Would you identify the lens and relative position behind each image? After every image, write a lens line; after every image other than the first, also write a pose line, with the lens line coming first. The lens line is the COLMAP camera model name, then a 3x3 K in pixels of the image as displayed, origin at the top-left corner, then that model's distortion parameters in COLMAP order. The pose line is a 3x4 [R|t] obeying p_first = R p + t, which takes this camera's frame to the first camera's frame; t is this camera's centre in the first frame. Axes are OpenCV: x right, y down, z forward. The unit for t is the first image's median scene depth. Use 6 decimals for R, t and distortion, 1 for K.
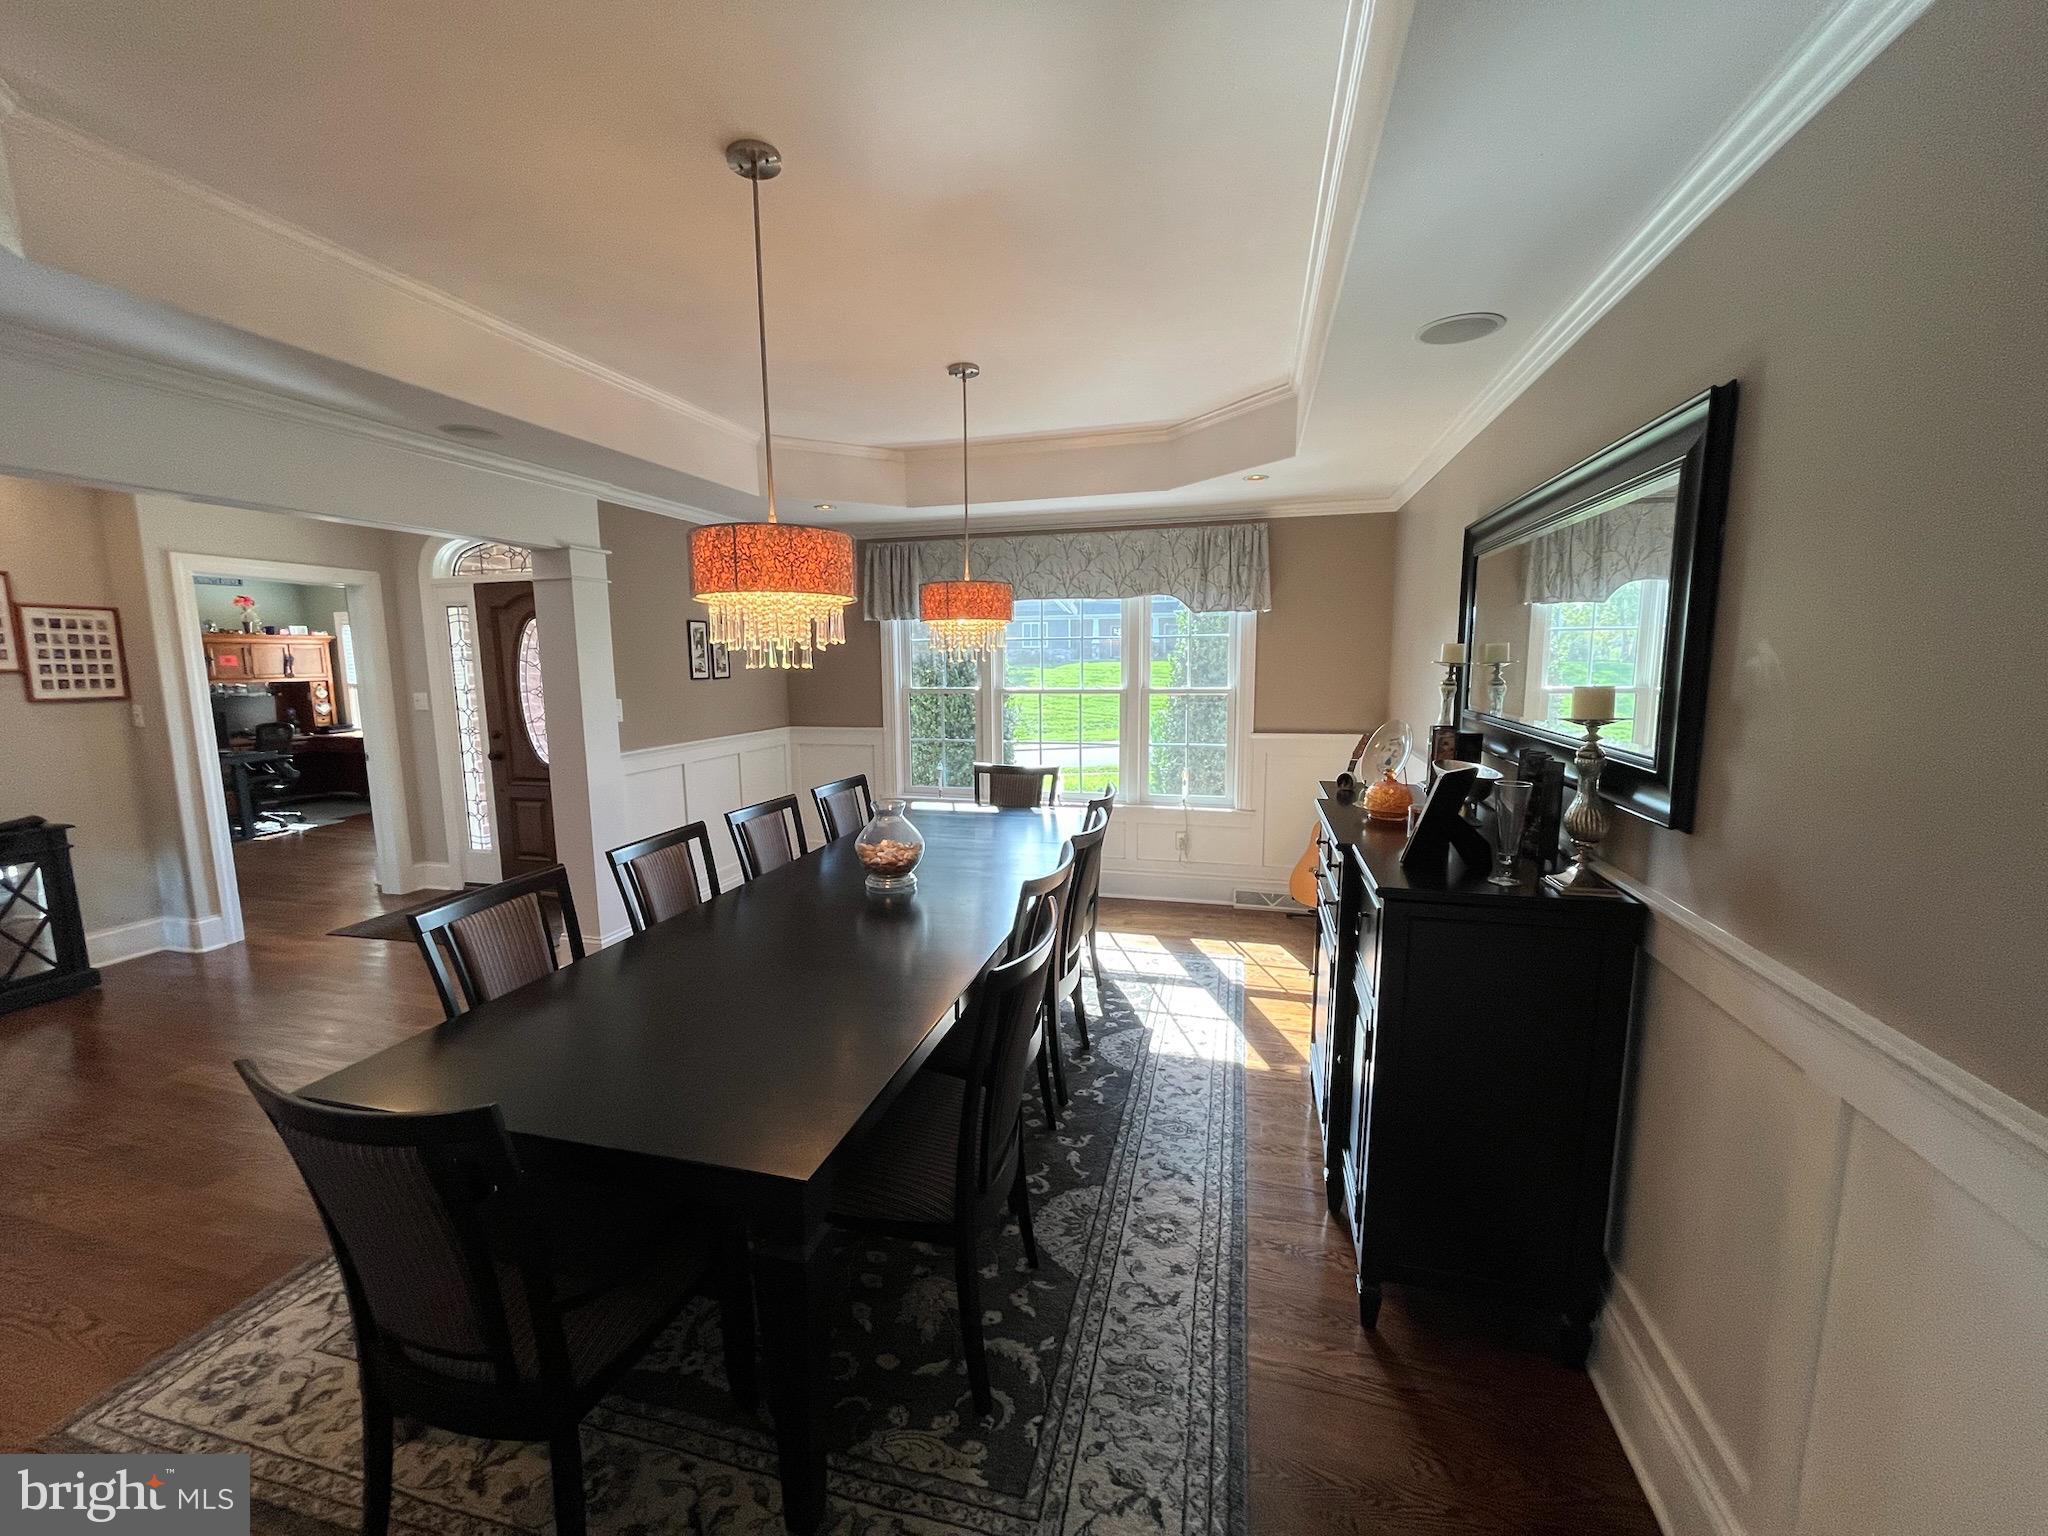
lens RADIAL K [[826.8, 0, 1025.1], [0, 826.8, 762.9], [0, 0, 1]] dist [-0.003629, -0.000006]
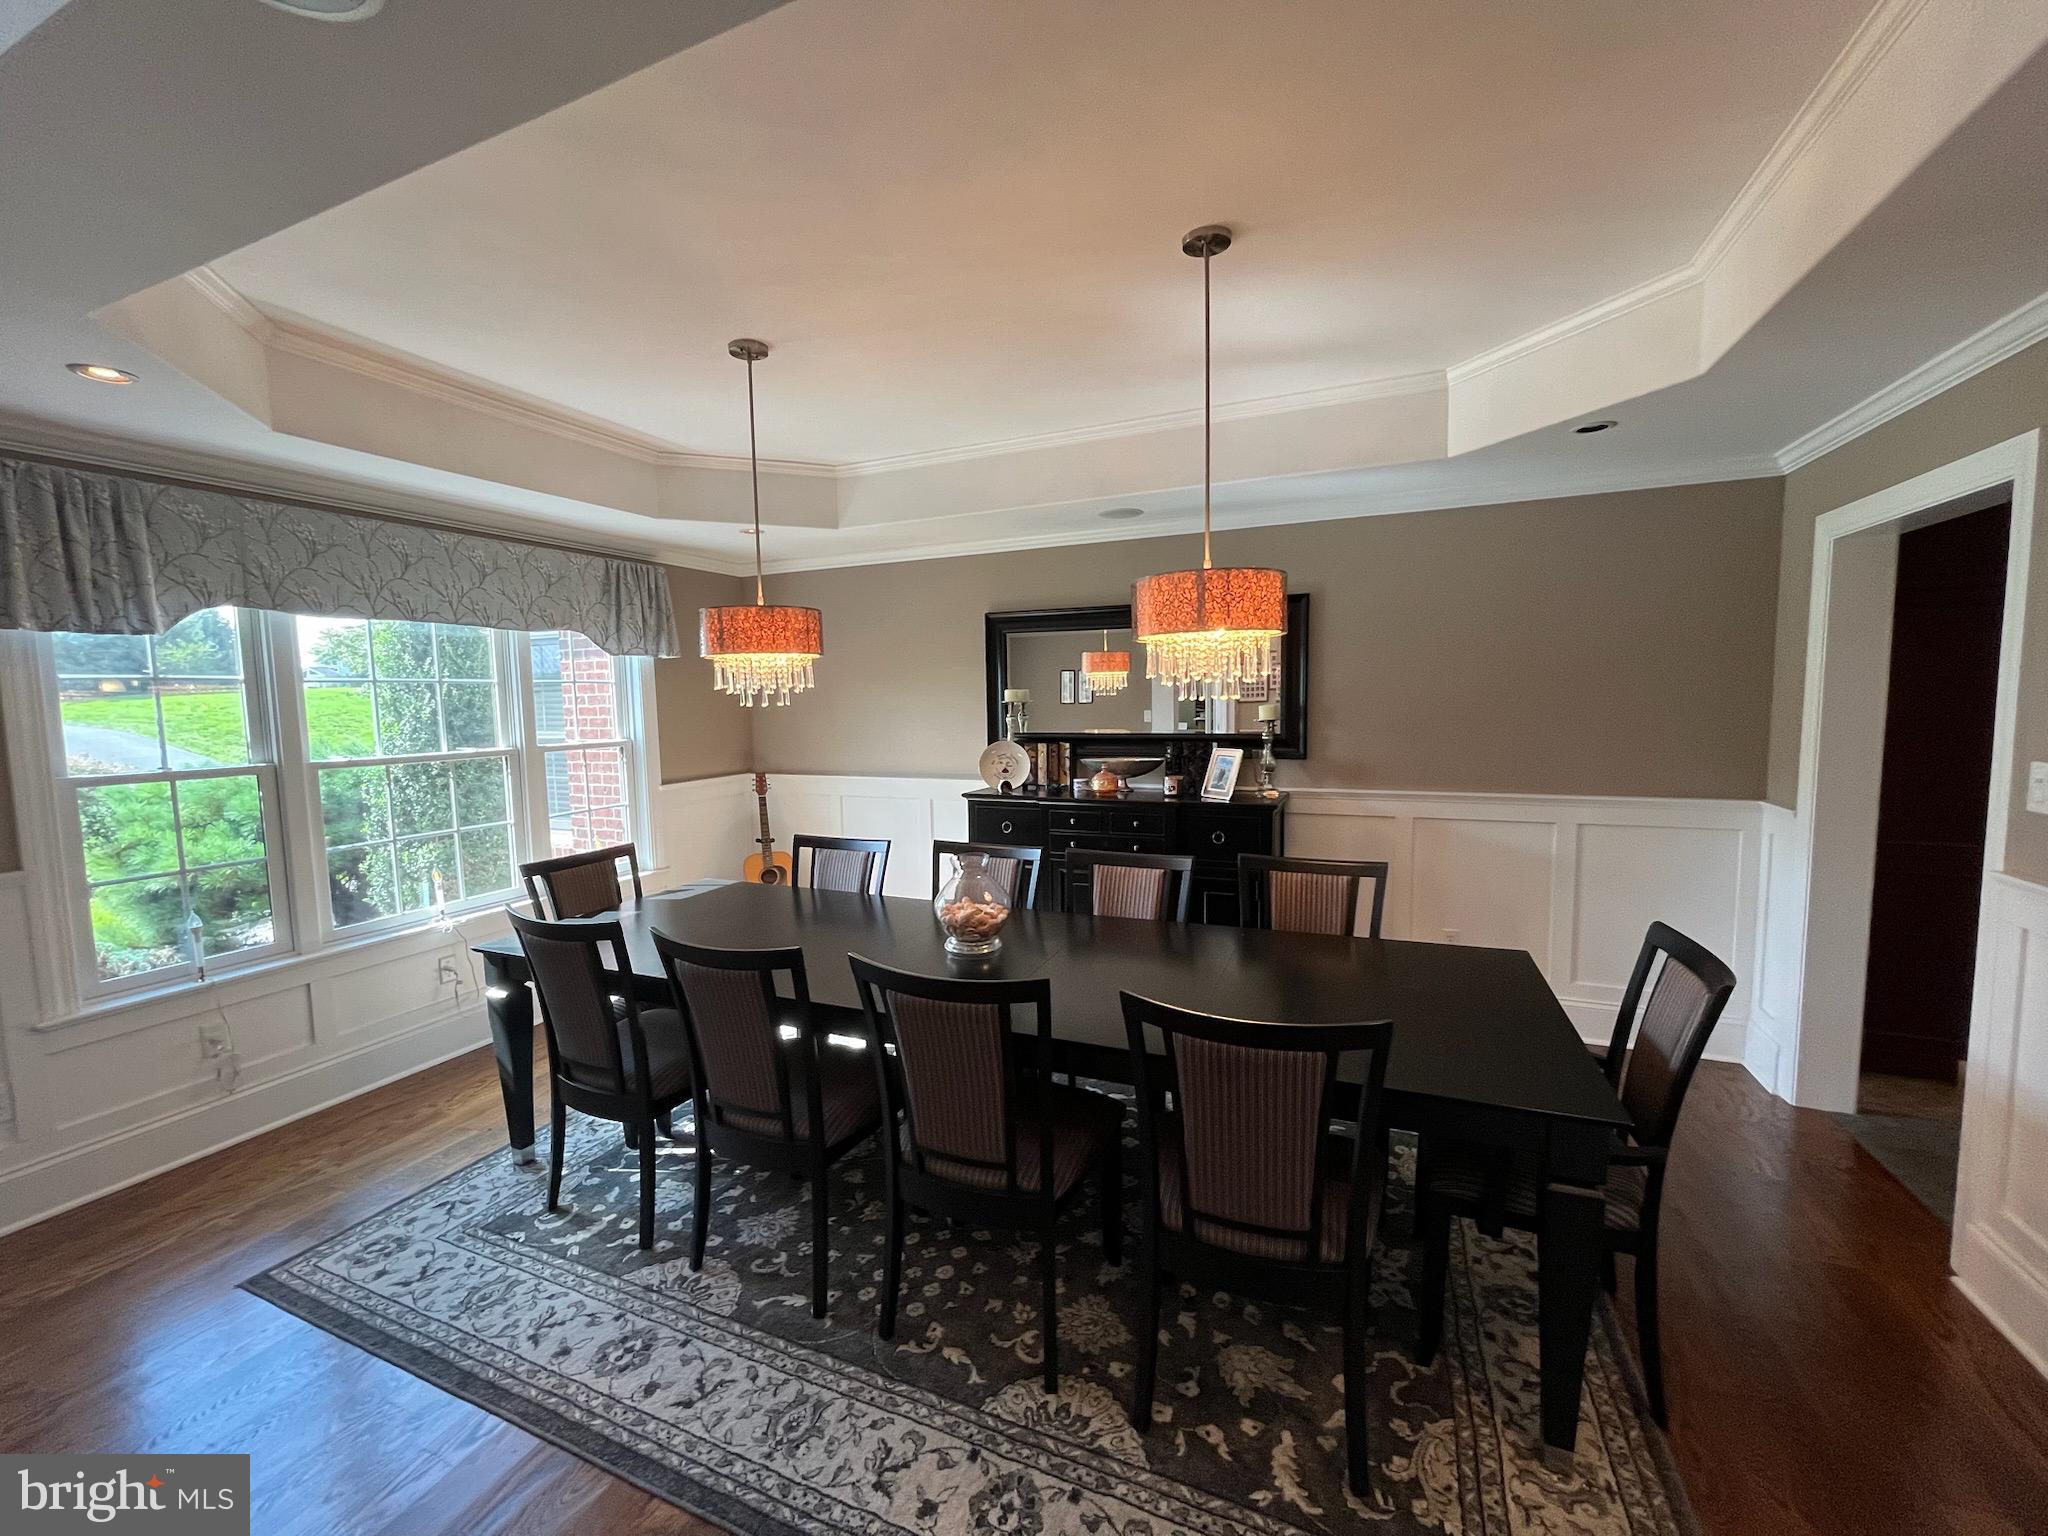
lens RADIAL K [[826.8, 0, 1010.2], [0, 826.8, 769.9], [0, 0, 1]] dist [-0.003629, -0.000006]
pose [[0.152547, -0.080980, 0.984973, -0.586560], [0.144006, 0.987822, 0.058911, -0.051238], [-0.977748, 0.132855, 0.162351, 0.451099]]
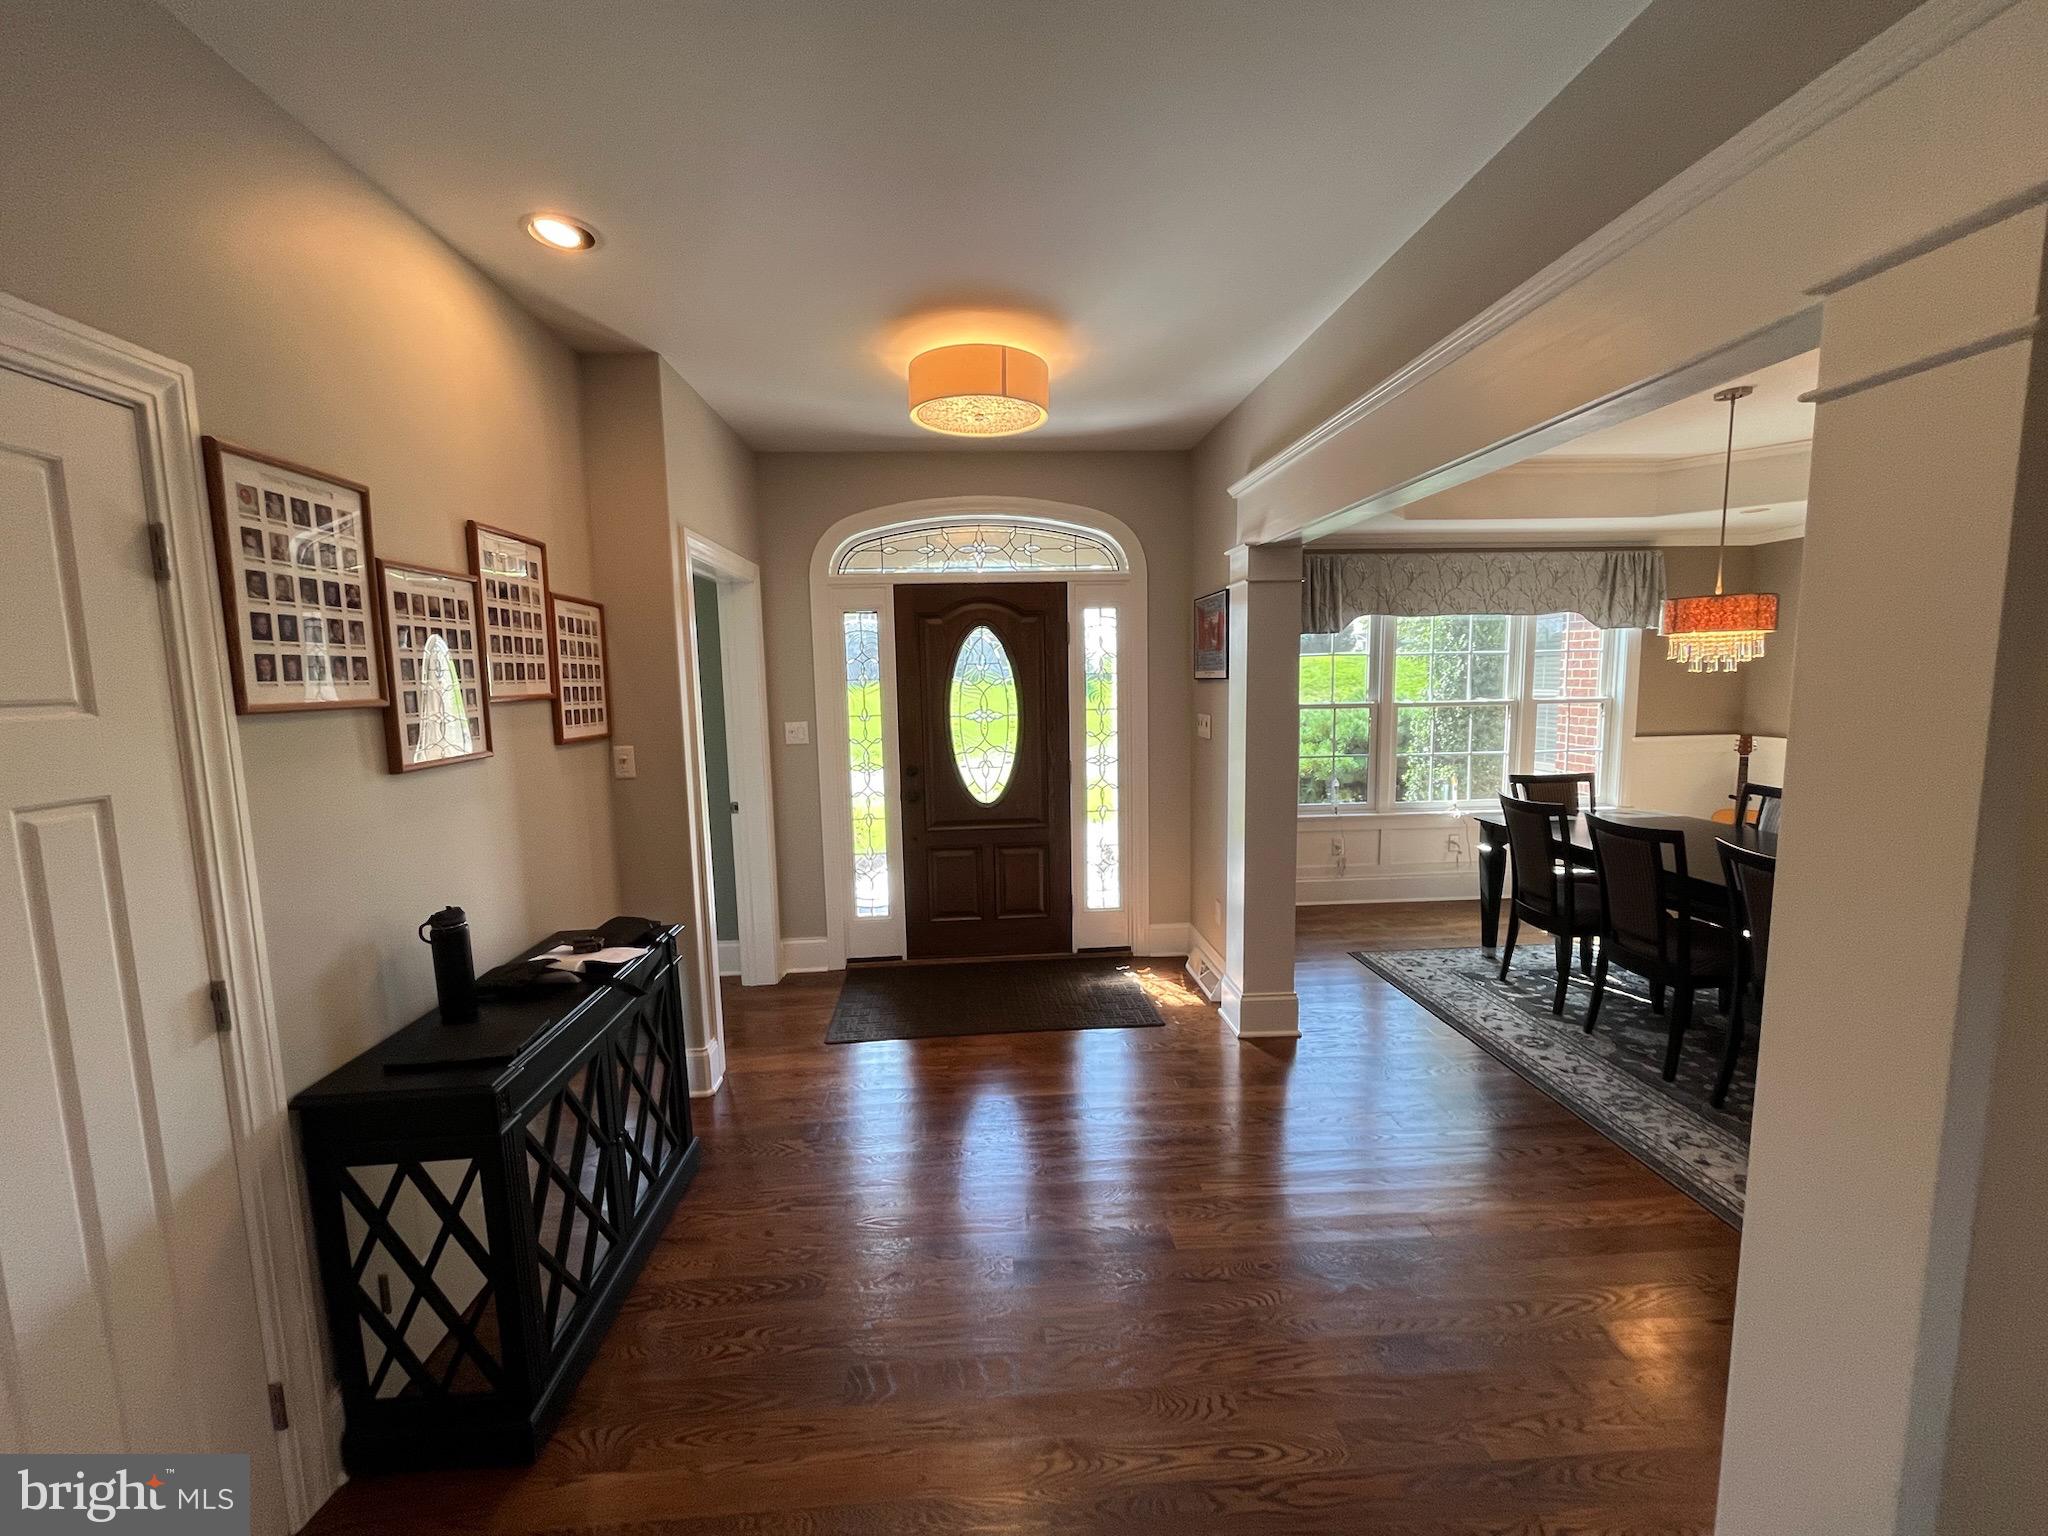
lens RADIAL K [[826.8, 0, 1020.3], [0, 826.8, 772.8], [0, 0, 1]] dist [-0.003629, -0.000006]
pose [[0.944500, -0.046639, 0.325185, -0.867695], [0.051744, 0.998635, -0.007063, -0.022867], [-0.324412, 0.023498, 0.945624, 0.213465]]
